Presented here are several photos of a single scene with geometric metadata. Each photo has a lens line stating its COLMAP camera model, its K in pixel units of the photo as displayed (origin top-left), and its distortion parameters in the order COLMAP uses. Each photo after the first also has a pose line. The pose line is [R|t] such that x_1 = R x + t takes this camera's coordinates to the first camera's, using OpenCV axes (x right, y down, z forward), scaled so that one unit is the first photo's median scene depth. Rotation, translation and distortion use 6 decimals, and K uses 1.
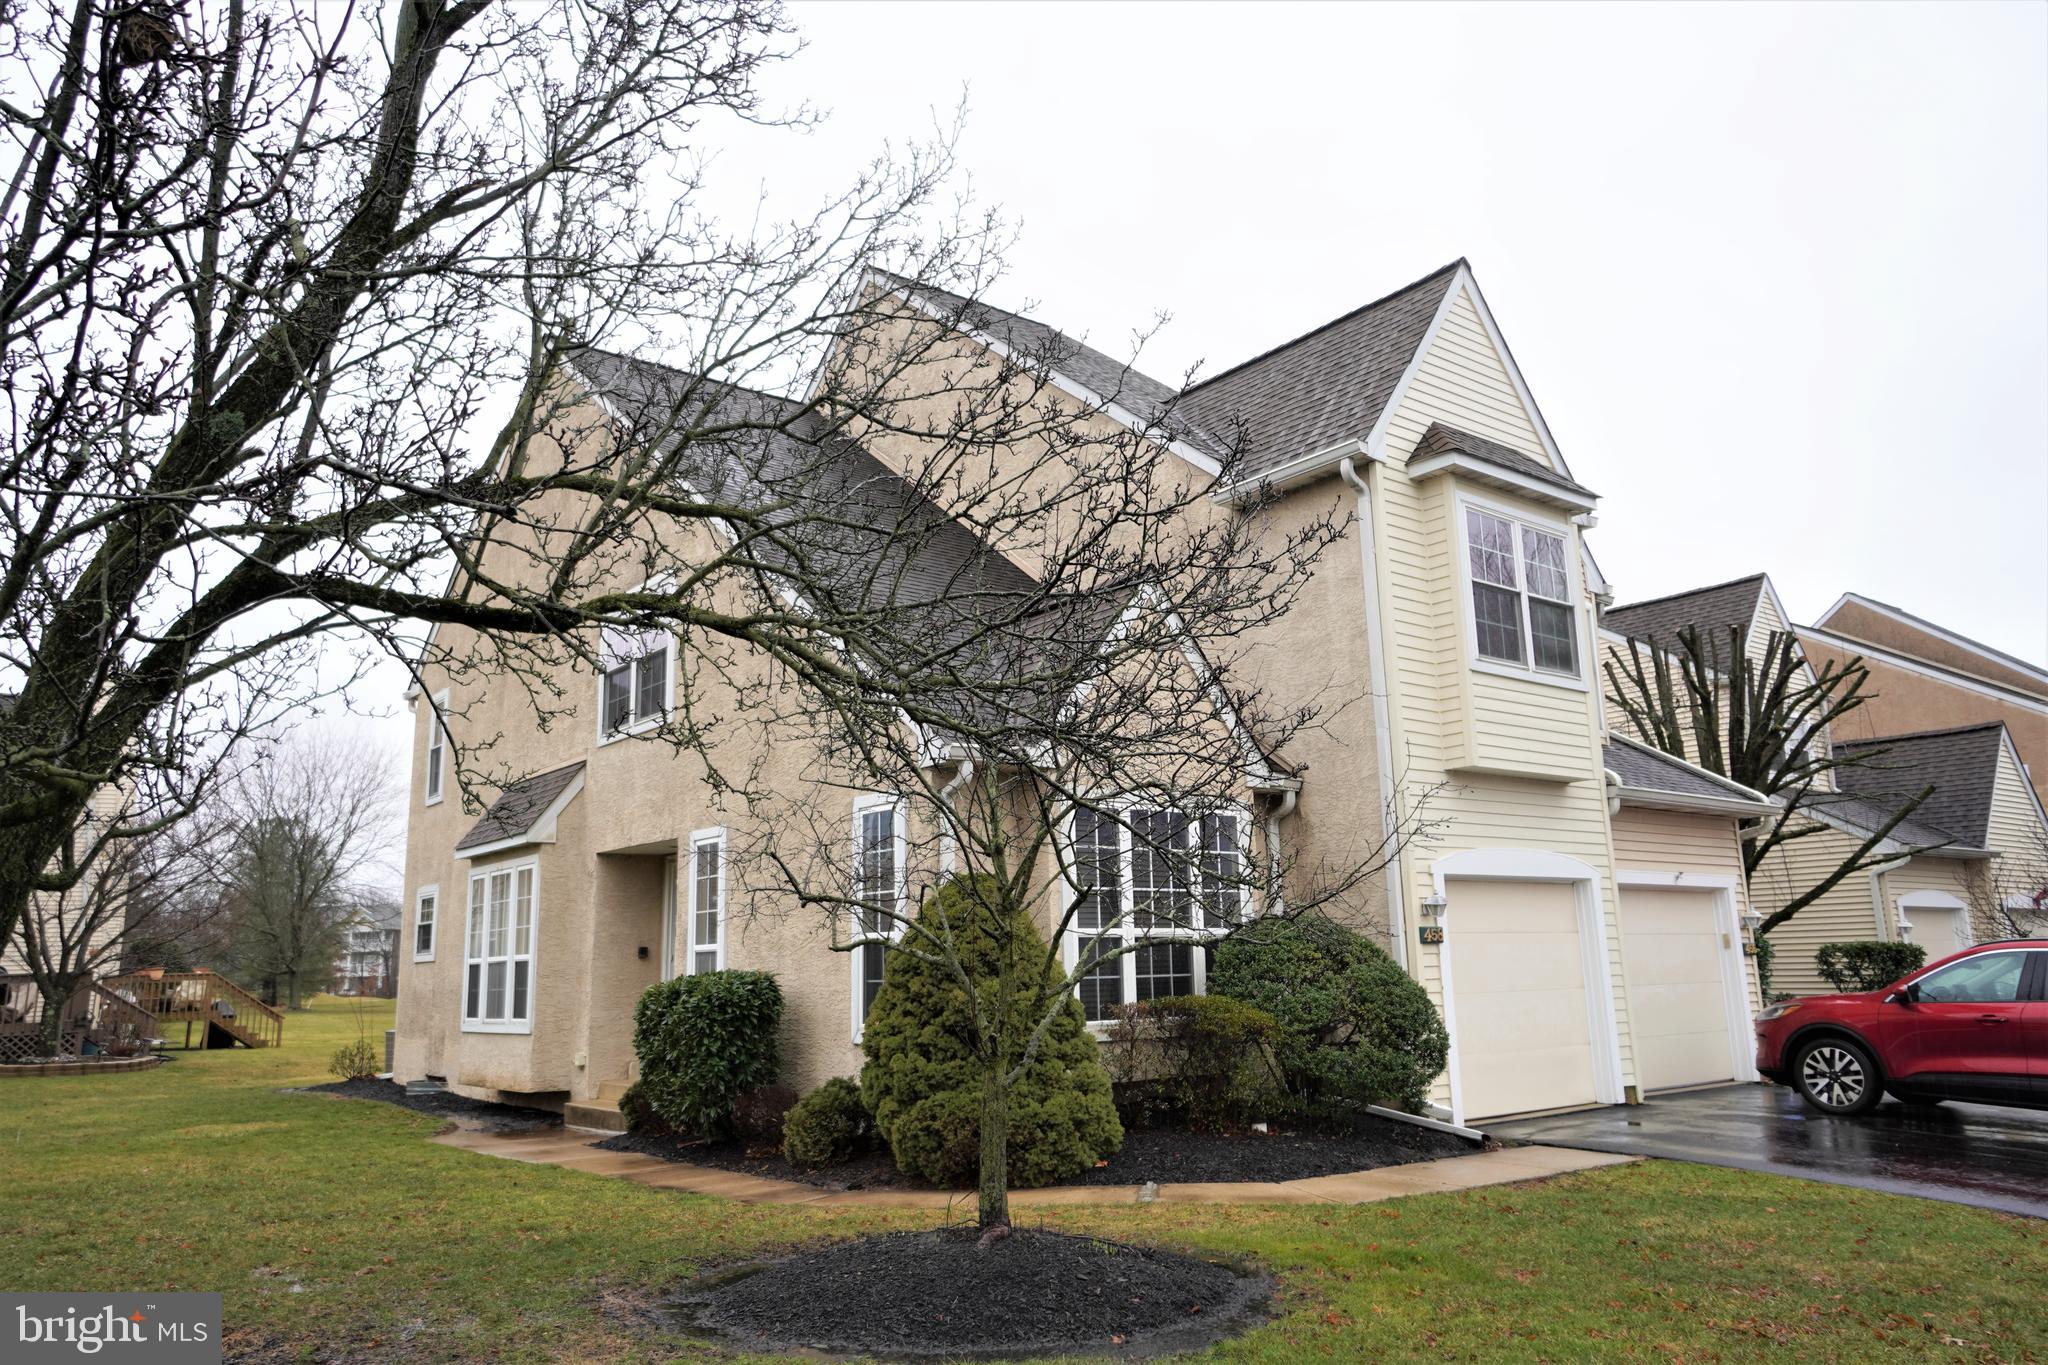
lens RADIAL K [[1453.4, 0, 1019.3], [0, 1453.4, 681.9], [0, 0, 1]] dist [0.030550, 0.004192]
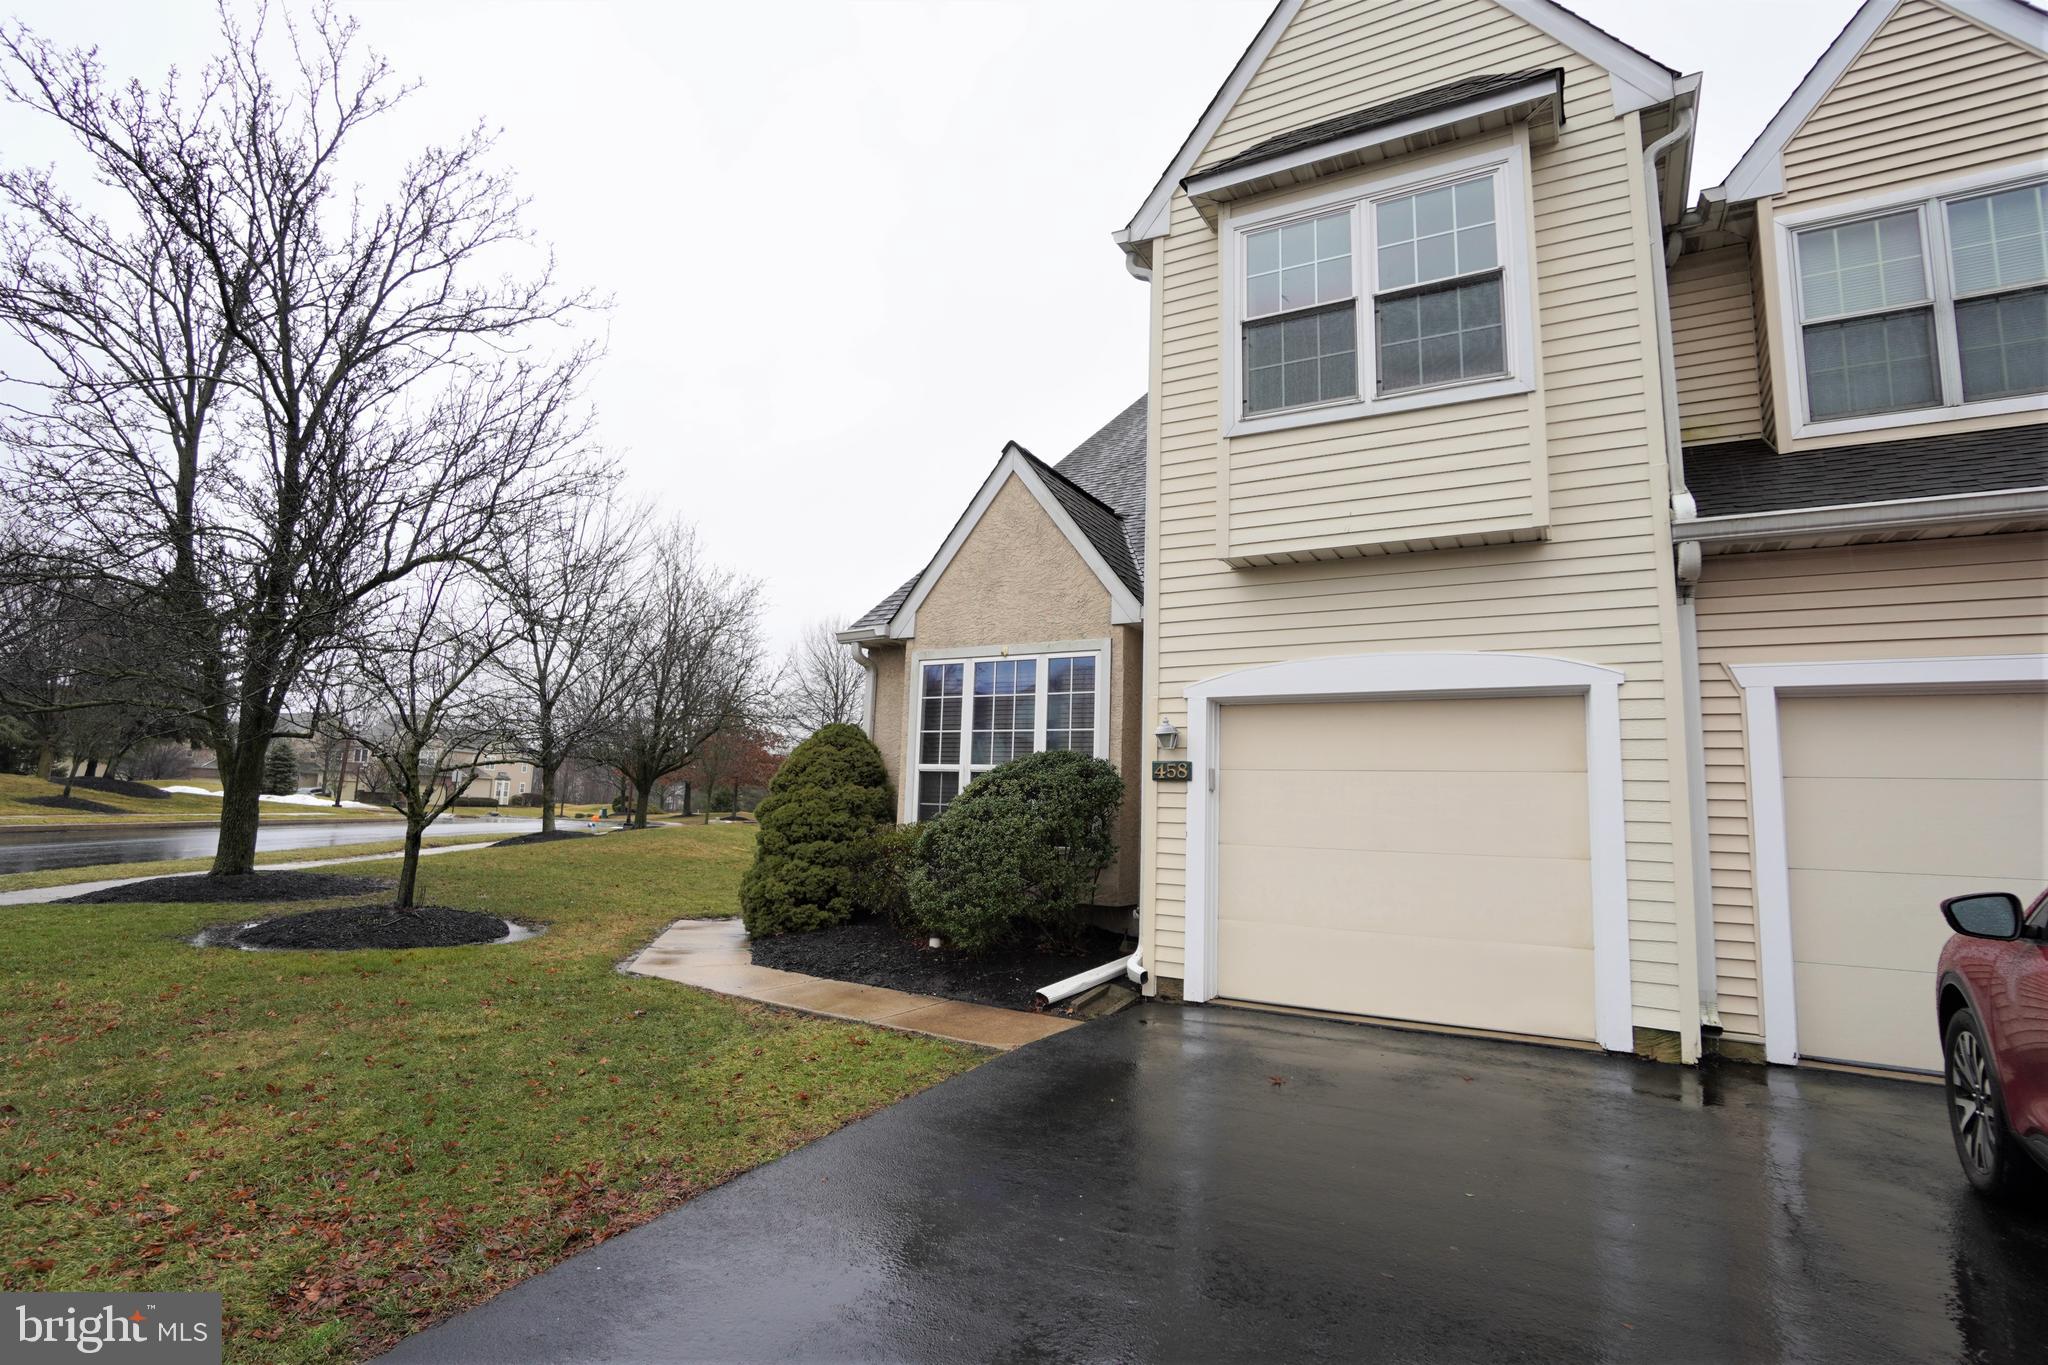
lens RADIAL K [[976.1, 0, 1019.8], [0, 976.1, 678.0], [0, 0, 1]] dist [-0.050723, 0.018705]
pose [[0.362395, -0.088508, -0.927813, 0.725109], [0.137655, 0.989646, -0.040640, 0.122547], [0.921803, -0.112991, 0.370826, 0.669098]]
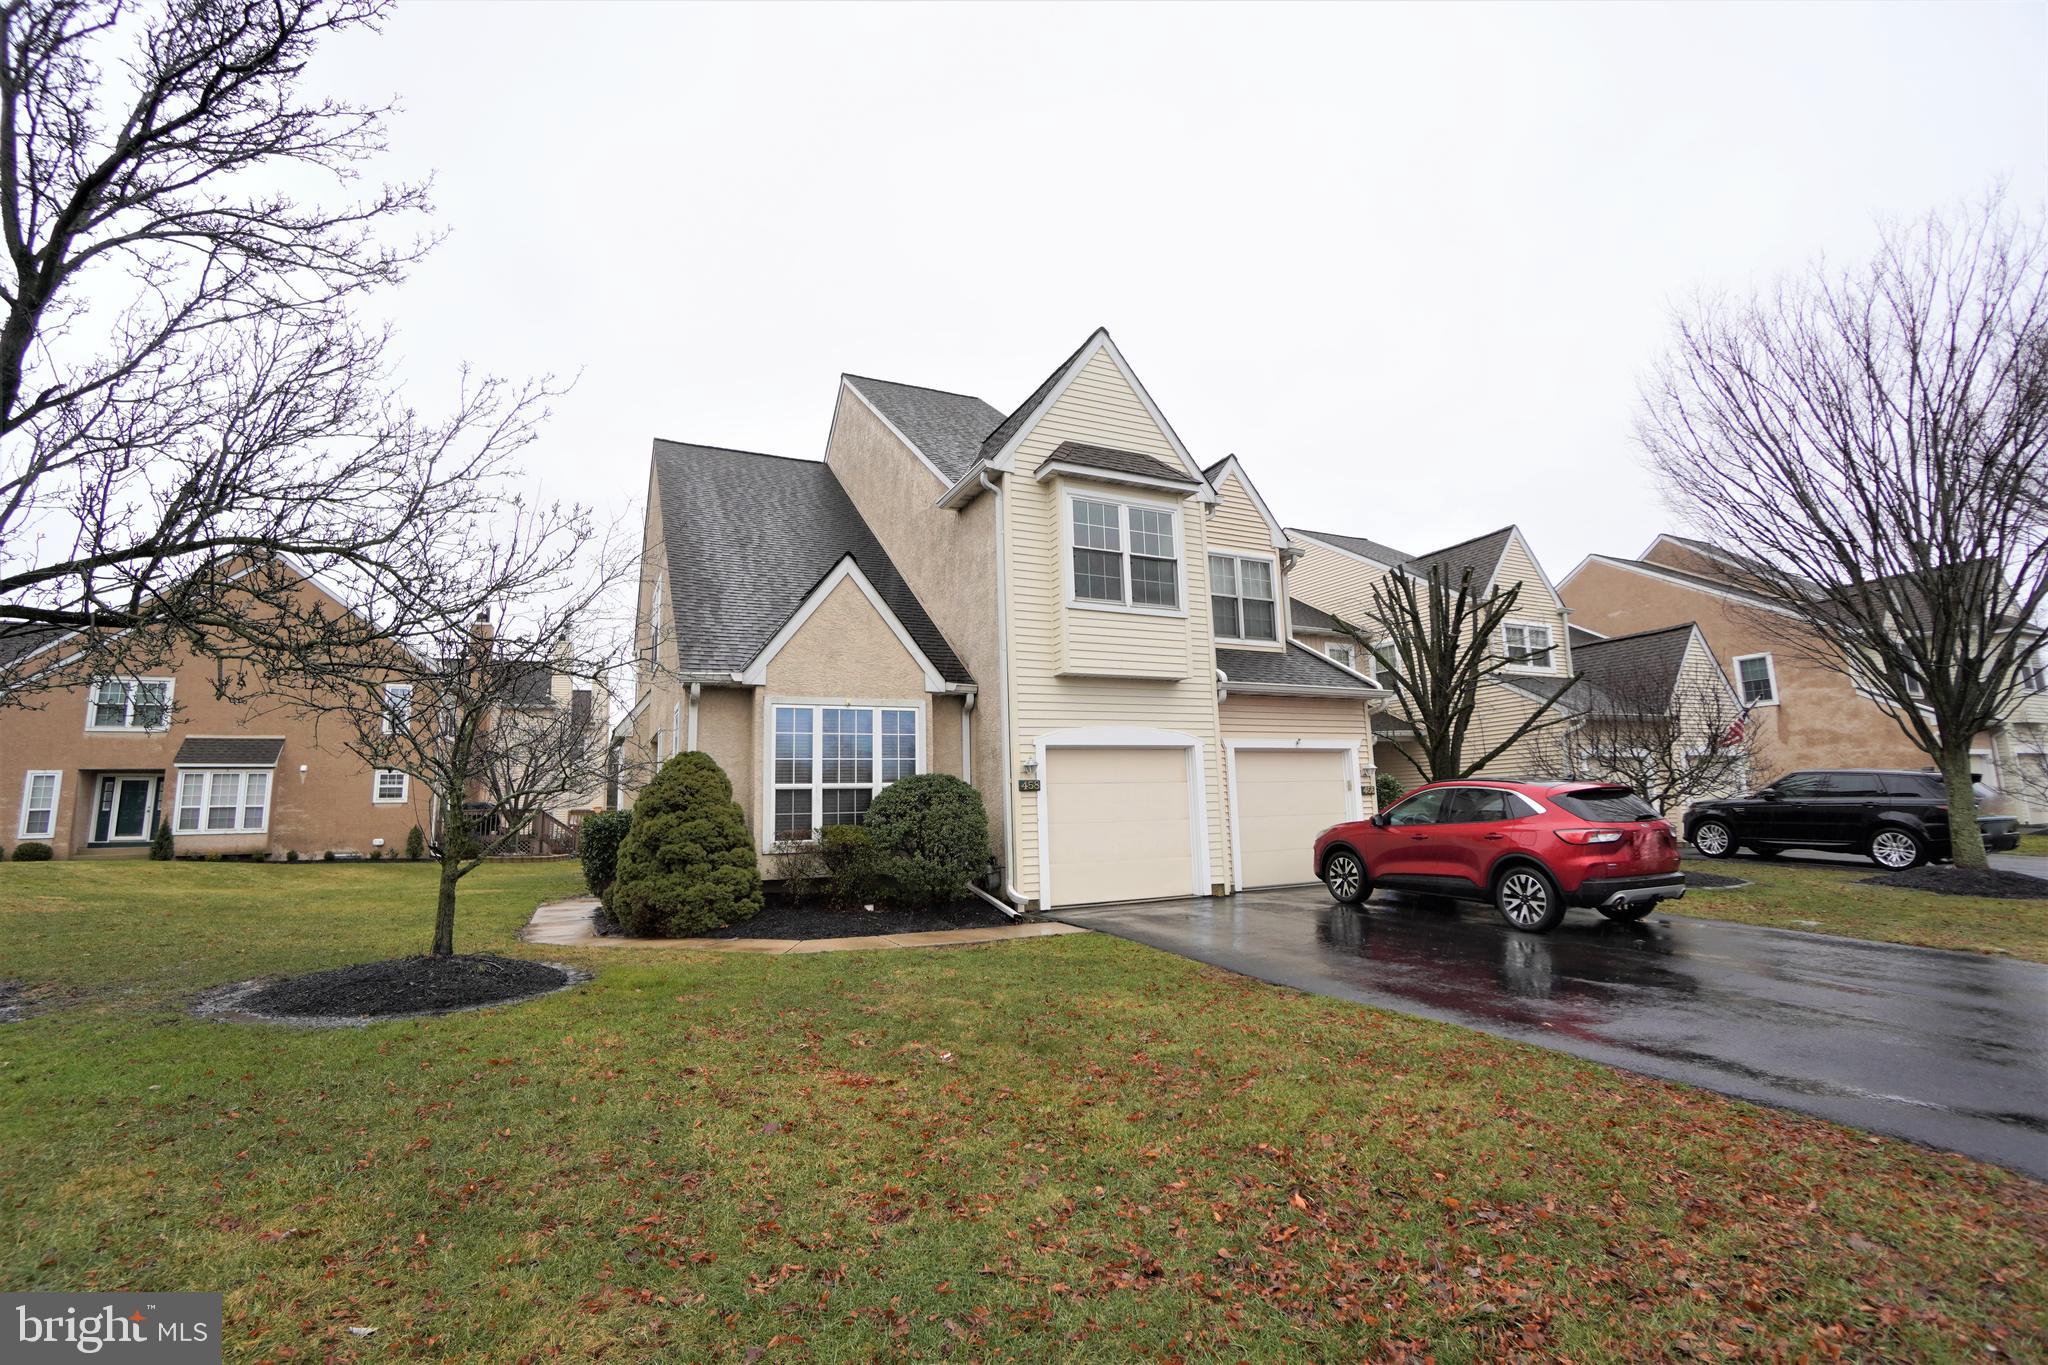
lens RADIAL K [[925.2, 0, 1019.9], [0, 925.2, 681.0], [0, 0, 1]] dist [-0.057129, 0.018891]
pose [[0.974161, -0.036197, -0.222933, 0.457684], [0.048708, 0.997517, 0.050876, 0.015328], [0.220538, -0.060420, 0.973505, 0.066715]]
